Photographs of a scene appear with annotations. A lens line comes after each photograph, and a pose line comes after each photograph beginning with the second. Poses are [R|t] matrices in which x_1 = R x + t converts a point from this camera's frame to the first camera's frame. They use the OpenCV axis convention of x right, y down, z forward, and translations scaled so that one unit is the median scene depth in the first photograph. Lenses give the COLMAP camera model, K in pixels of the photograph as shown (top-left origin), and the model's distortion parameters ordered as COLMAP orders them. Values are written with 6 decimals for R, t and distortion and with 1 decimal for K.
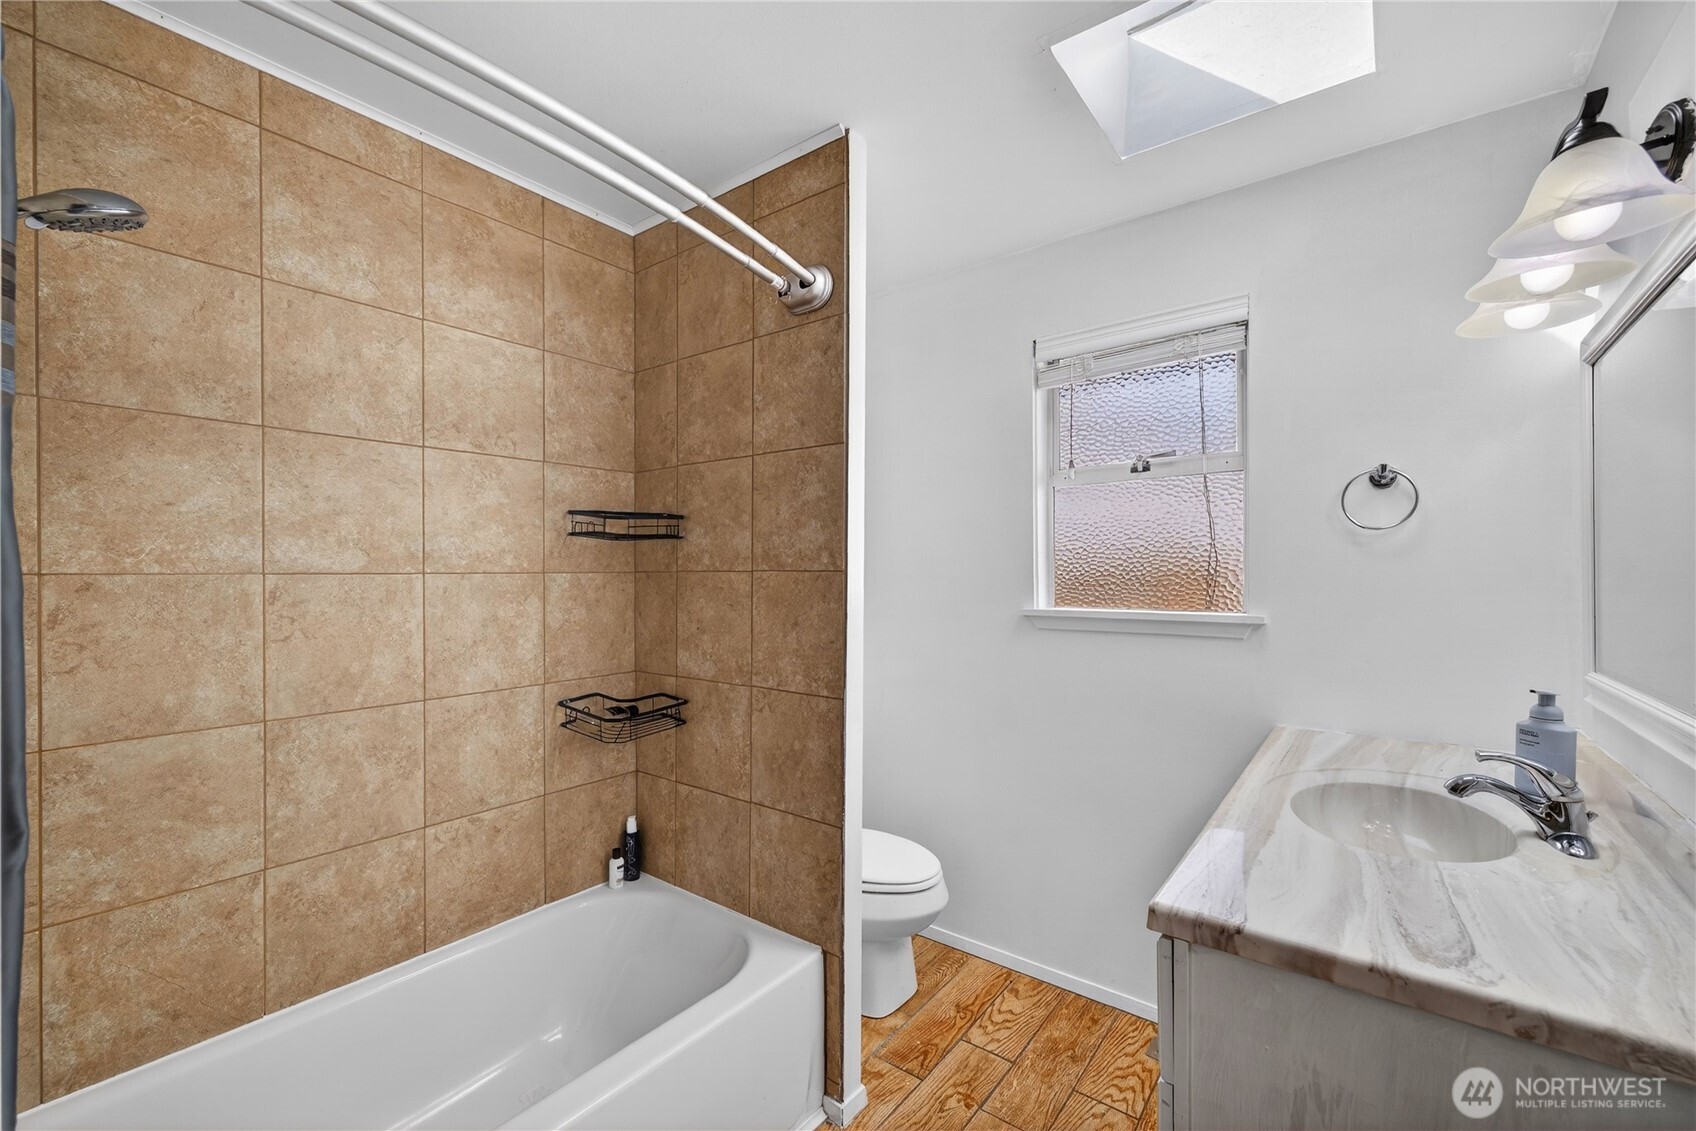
lens RADIAL K [[715.3, 0, 823.7], [0, 715.3, 572.3], [0, 0, 1]] dist [-0.000511, -0.000205]
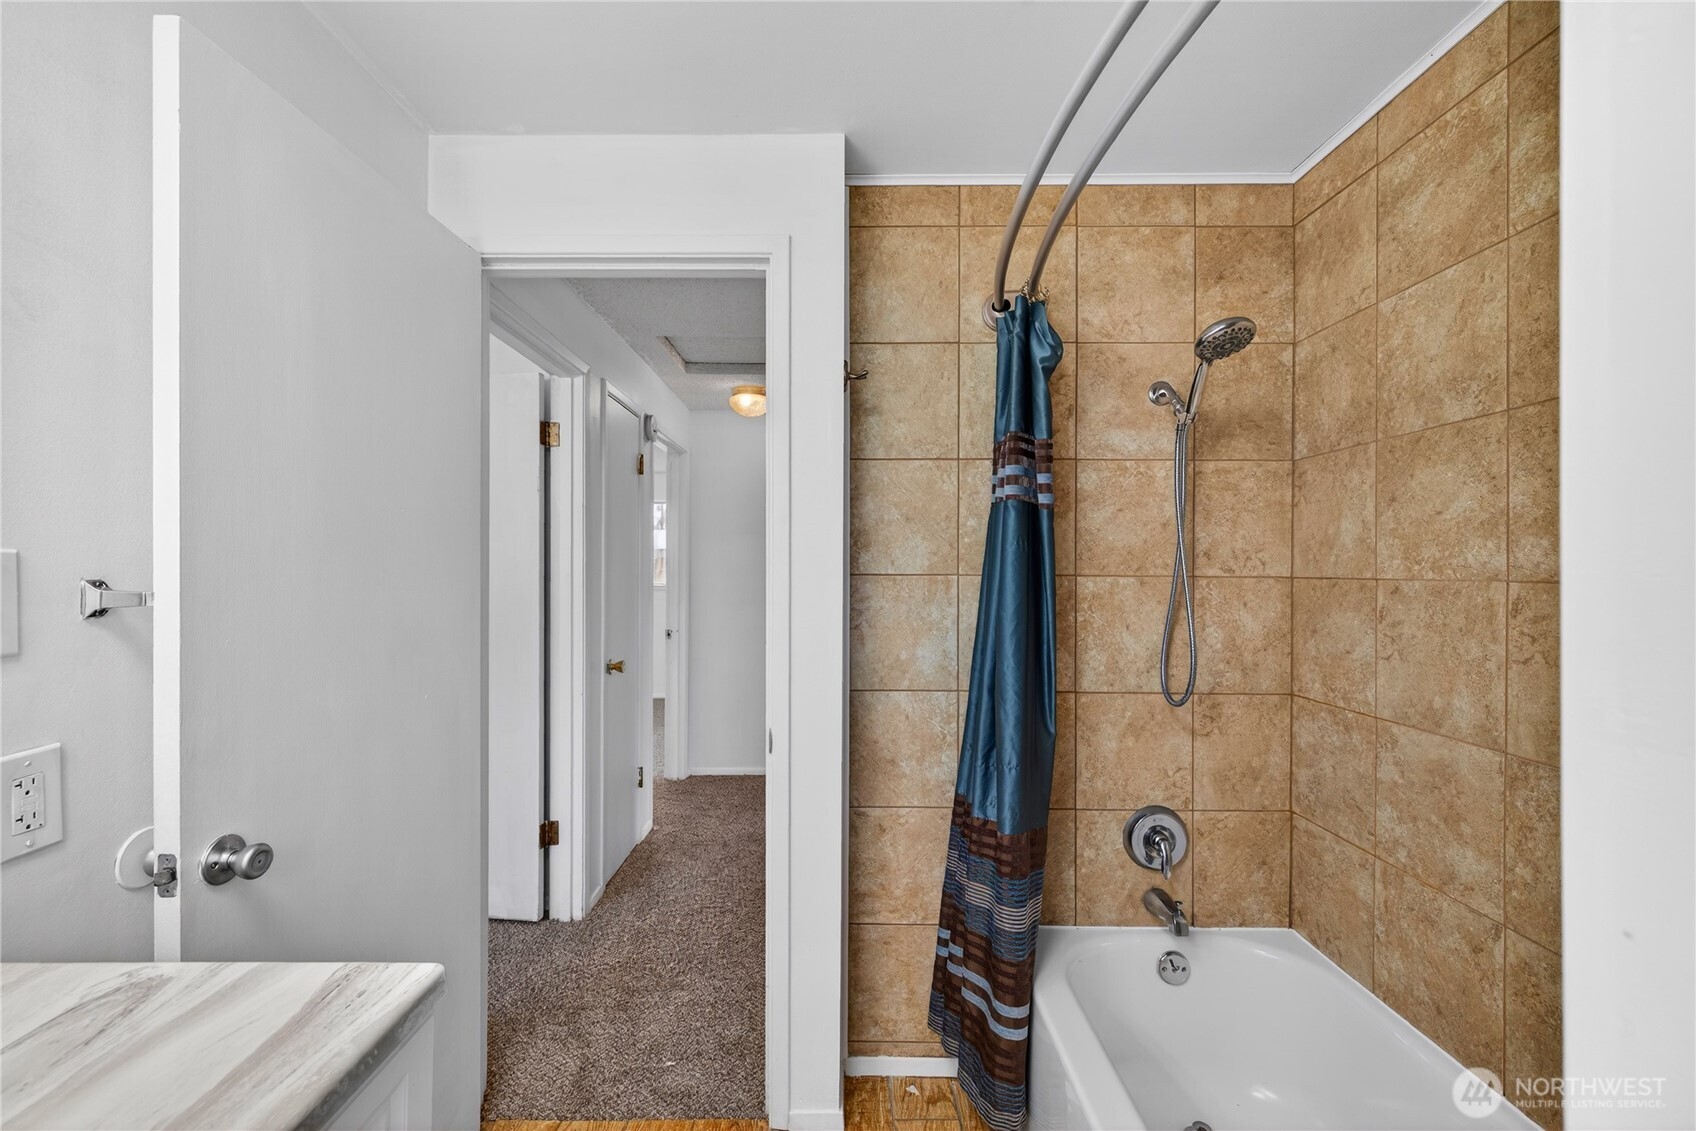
lens RADIAL K [[700.3, 0, 846.9], [0, 700.3, 569.8], [0, 0, 1]] dist [0.009384, -0.000217]
pose [[-0.773320, -0.005719, -0.633990, 0.393393], [-0.007615, 0.999971, 0.000268, -0.006556], [0.633970, 0.005035, -0.773341, 1.227814]]
